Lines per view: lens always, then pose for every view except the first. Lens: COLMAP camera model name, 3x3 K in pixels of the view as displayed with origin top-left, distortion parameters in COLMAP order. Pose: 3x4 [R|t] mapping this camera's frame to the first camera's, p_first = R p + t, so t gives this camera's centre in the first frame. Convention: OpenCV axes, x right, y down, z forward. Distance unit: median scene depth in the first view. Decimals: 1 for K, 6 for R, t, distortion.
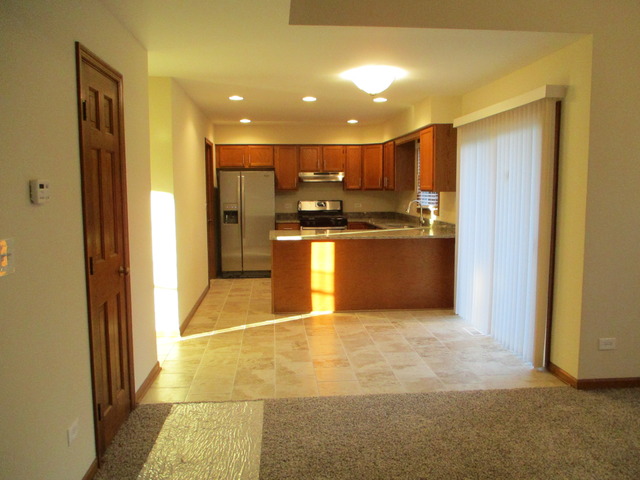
lens RADIAL K [[533.1, 0, 323.1], [0, 533.1, 236.0], [0, 0, 1]] dist [-0.013289, -0.012098]
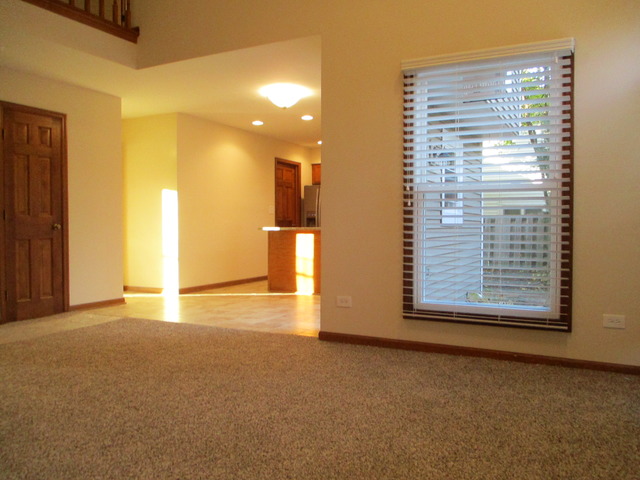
lens RADIAL K [[533.1, 0, 323.1], [0, 533.1, 236.0], [0, 0, 1]] dist [-0.013289, -0.012098]
pose [[0.828668, 0.008612, -0.559675, 0.494530], [-0.049210, 0.997131, -0.057518, 0.058941], [0.557574, 0.075205, 0.826714, 0.022532]]
